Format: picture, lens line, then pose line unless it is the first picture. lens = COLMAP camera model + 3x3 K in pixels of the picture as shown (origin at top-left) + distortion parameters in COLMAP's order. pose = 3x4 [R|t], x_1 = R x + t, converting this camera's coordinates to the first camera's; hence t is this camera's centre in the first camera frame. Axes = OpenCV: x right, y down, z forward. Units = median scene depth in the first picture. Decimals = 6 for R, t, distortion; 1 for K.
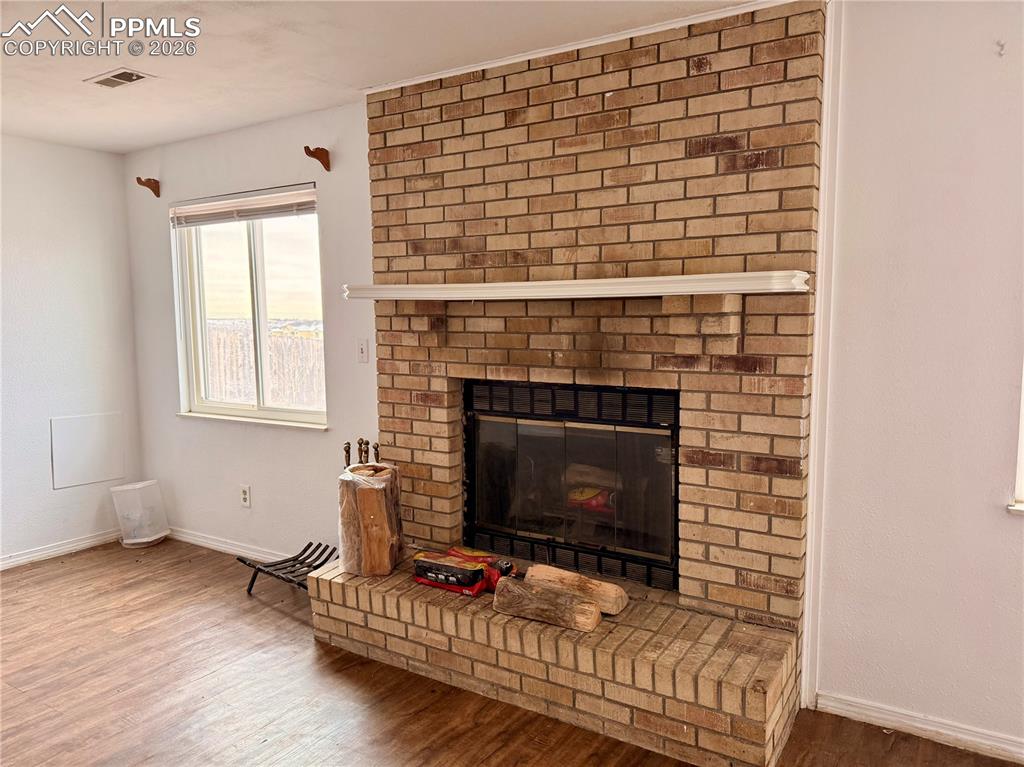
lens RADIAL K [[733.3, 0, 502.9], [0, 733.3, 385.9], [0, 0, 1]] dist [0.086303, -0.109959]
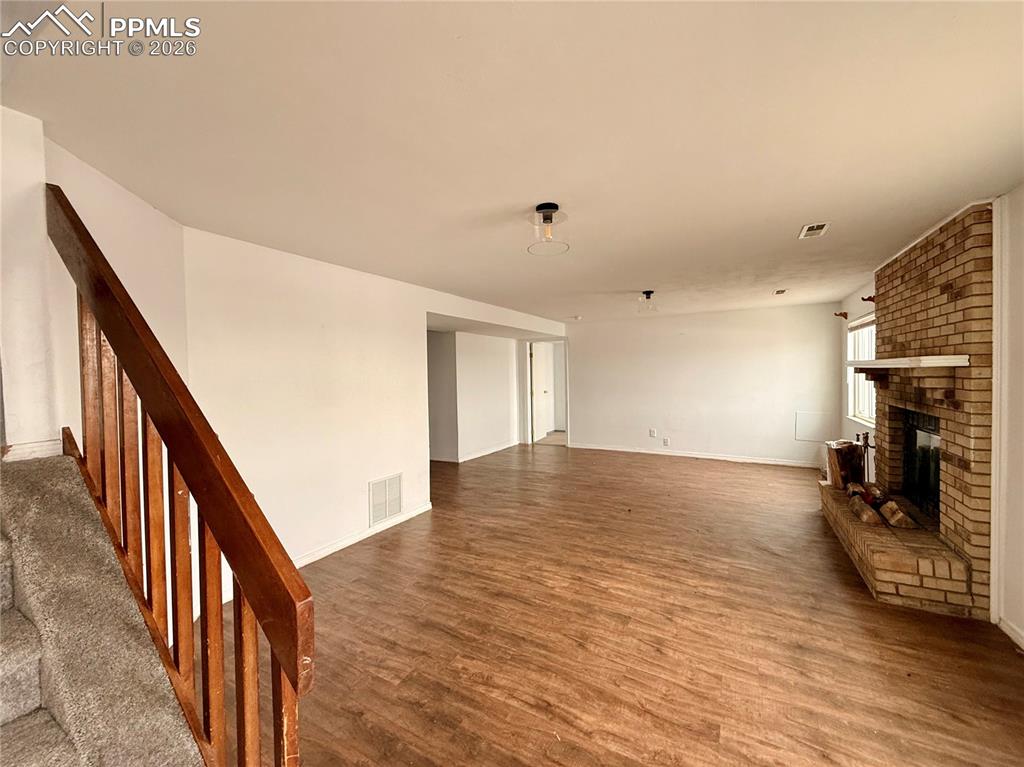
lens RADIAL K [[409.1, 0, 514.5], [0, 409.1, 381.3], [0, 0, 1]] dist [0.002769, 0.000155]
pose [[0.078511, 0.033316, -0.996356, 1.165971], [-0.090352, 0.995566, 0.026170, -0.015582], [0.992810, 0.087968, 0.081173, -0.139491]]
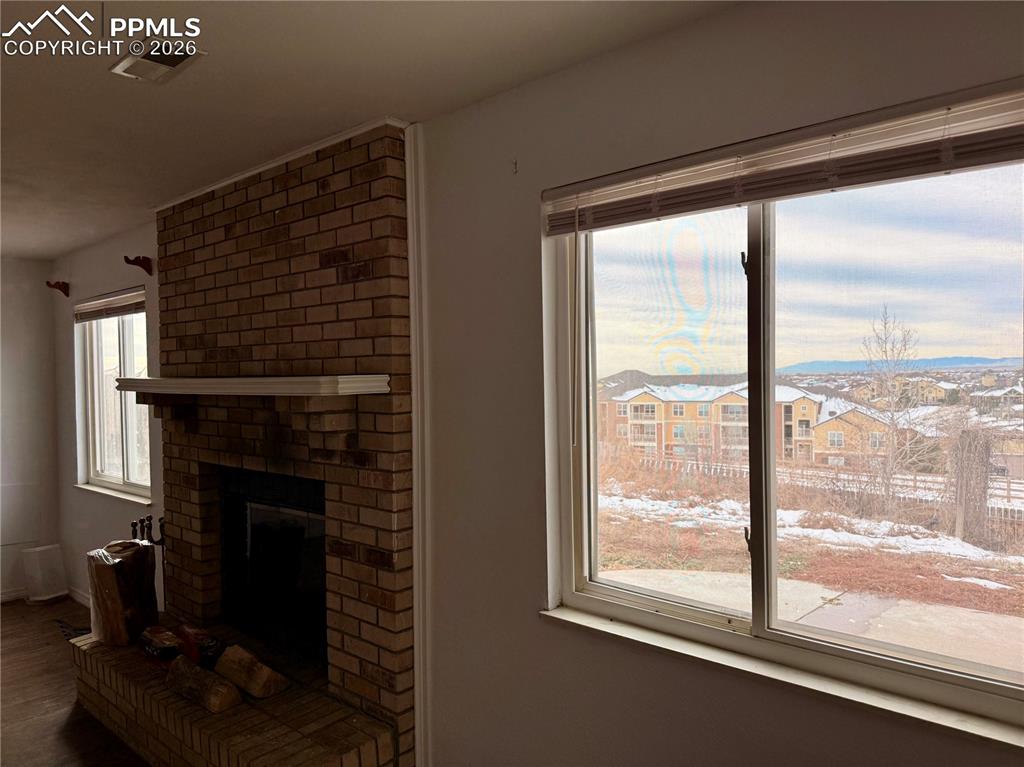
lens RADIAL K [[733.3, 0, 491.3], [0, 733.3, 388.4], [0, 0, 1]] dist [0.086303, -0.109959]
pose [[0.982822, 0.000438, -0.184556, 0.667905], [-0.016263, 0.996313, -0.084237, -0.041890], [0.183839, 0.085792, 0.979205, -0.002180]]
